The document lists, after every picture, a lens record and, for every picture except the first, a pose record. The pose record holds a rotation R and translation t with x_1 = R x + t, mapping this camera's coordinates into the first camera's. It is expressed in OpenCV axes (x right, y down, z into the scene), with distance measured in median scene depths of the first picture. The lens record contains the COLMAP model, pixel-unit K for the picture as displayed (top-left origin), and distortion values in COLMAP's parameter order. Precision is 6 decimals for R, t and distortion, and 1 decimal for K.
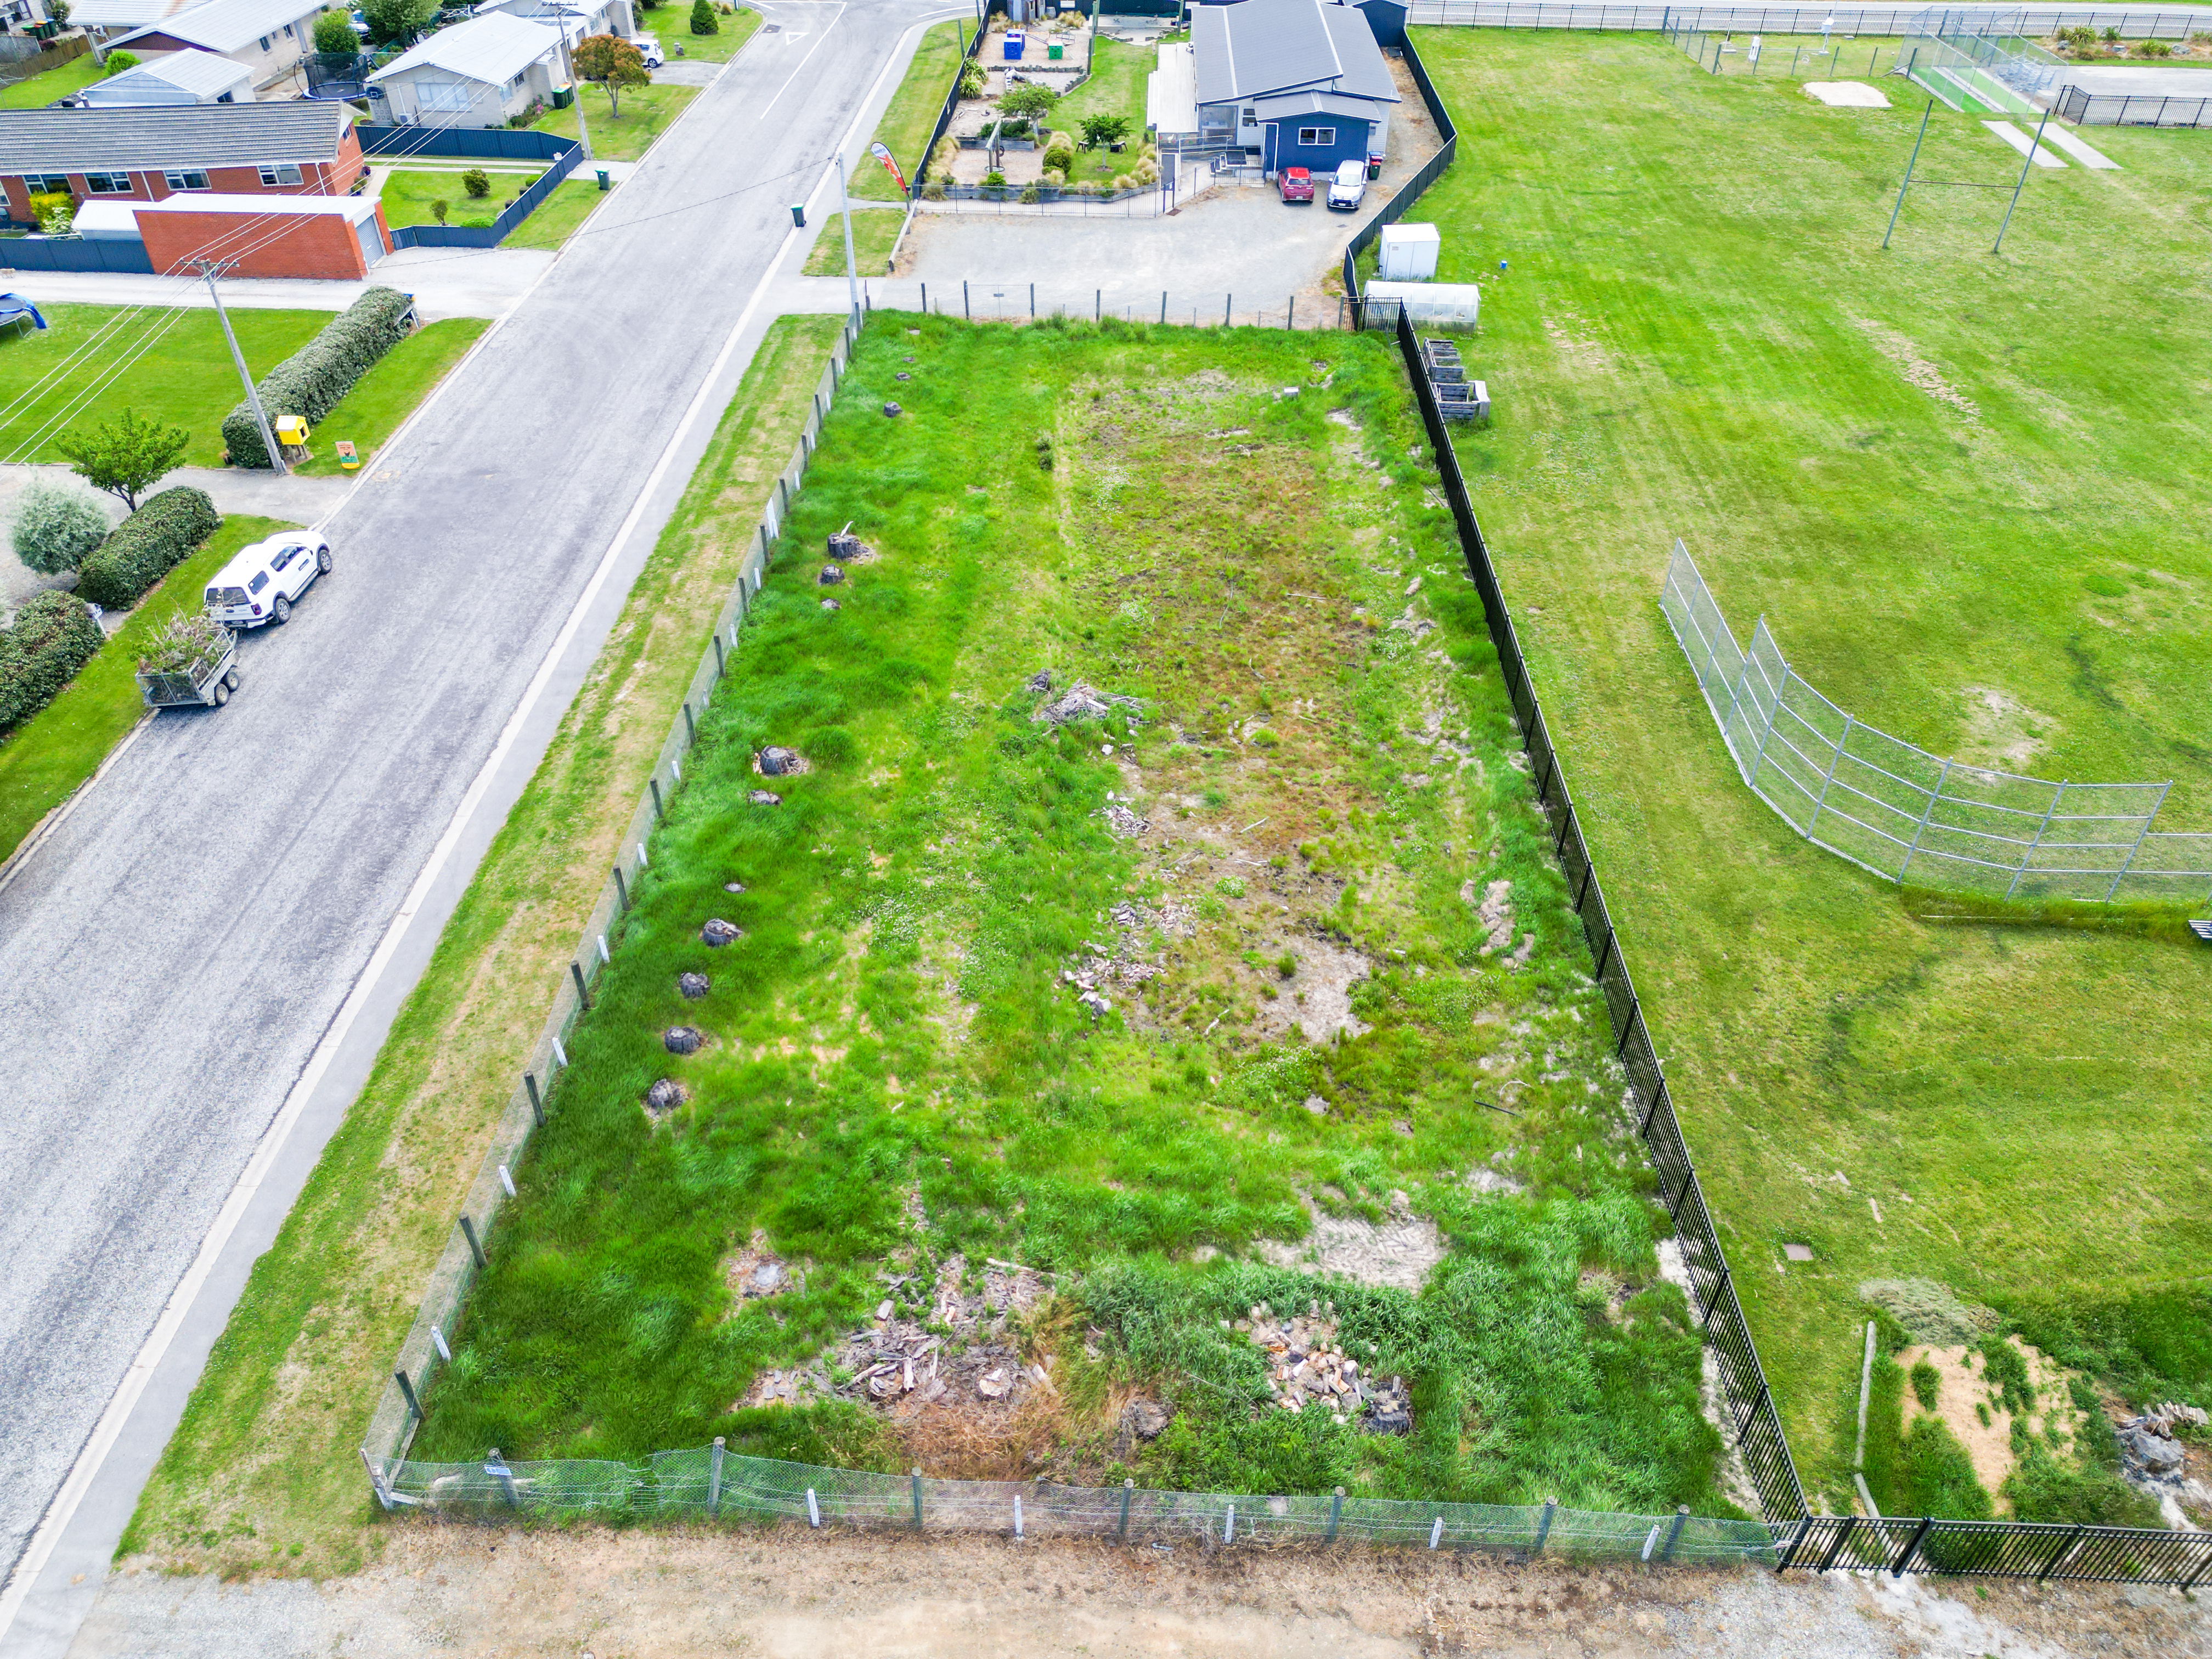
lens RADIAL K [[1539.5, 0, 1093.9], [0, 1539.5, 825.1], [0, 0, 1]] dist [0.096540, -0.099615]
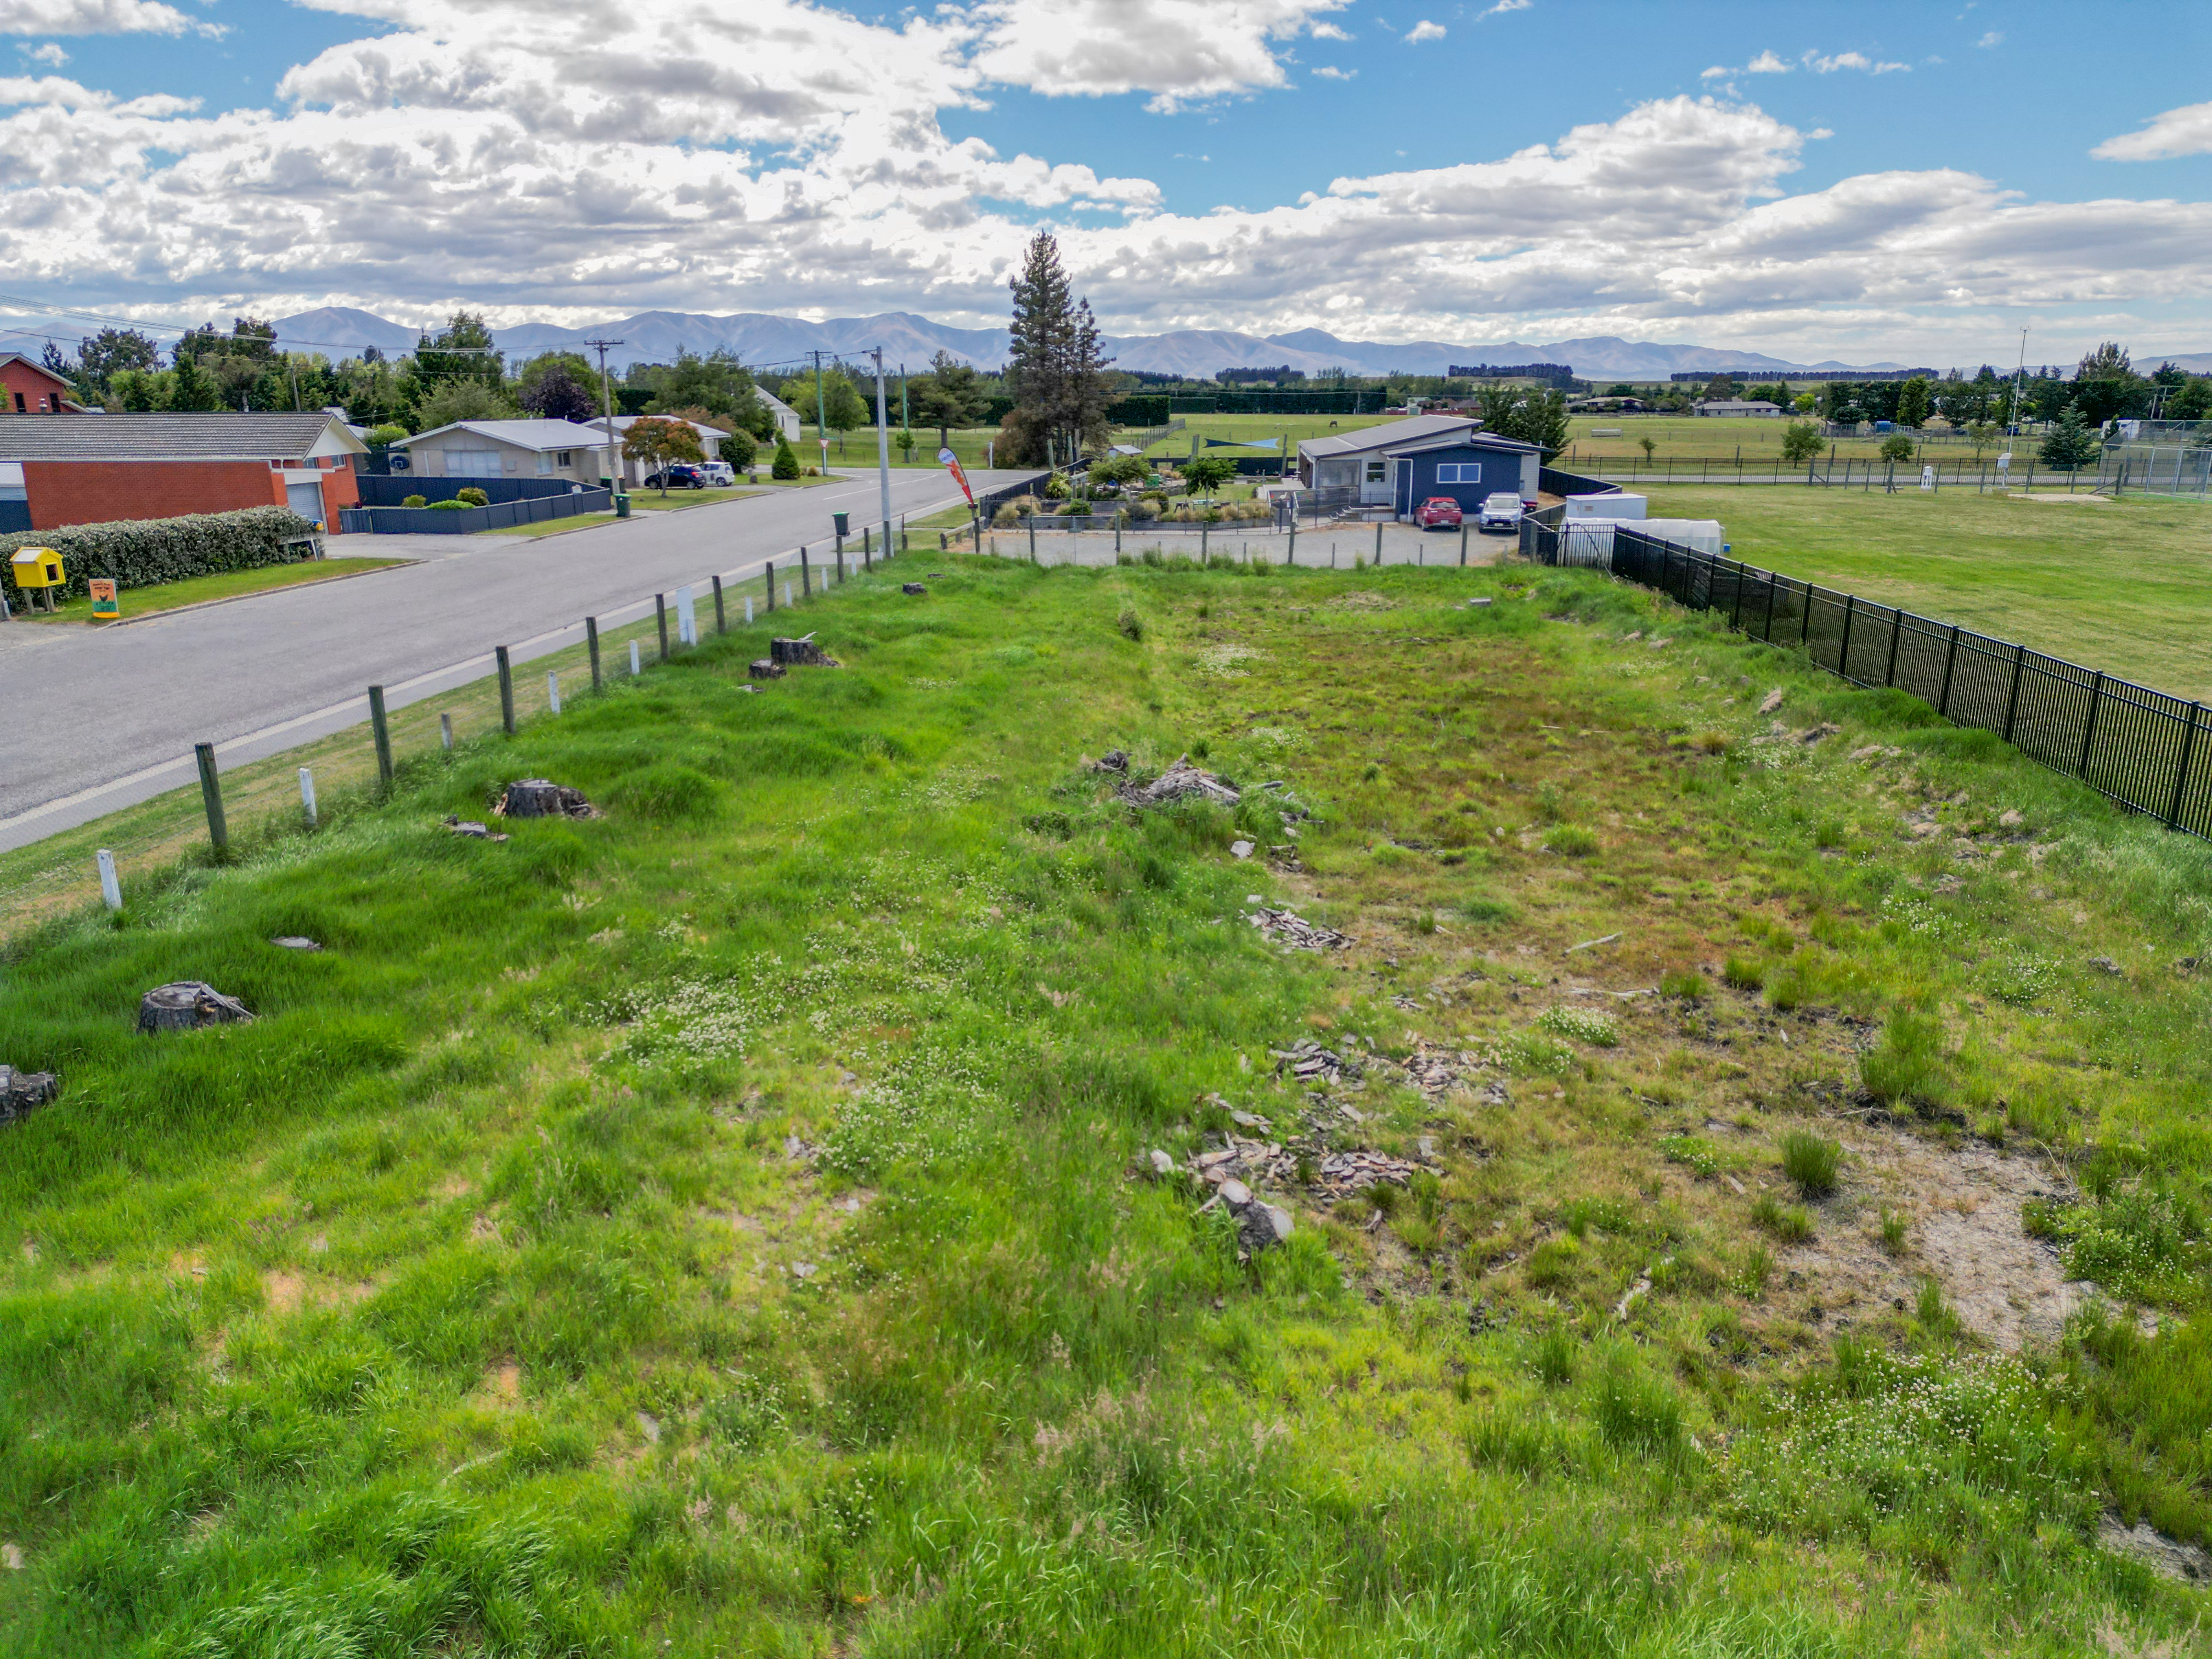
lens RADIAL K [[1541.7, 0, 1092.4], [0, 1541.7, 834.0], [0, 0, 1]] dist [0.092025, -0.105849]
pose [[0.998279, 0.006173, -0.058315, -0.012083], [-0.028238, 0.922161, -0.385775, 0.157679], [0.051394, 0.386757, 0.920748, 0.631856]]
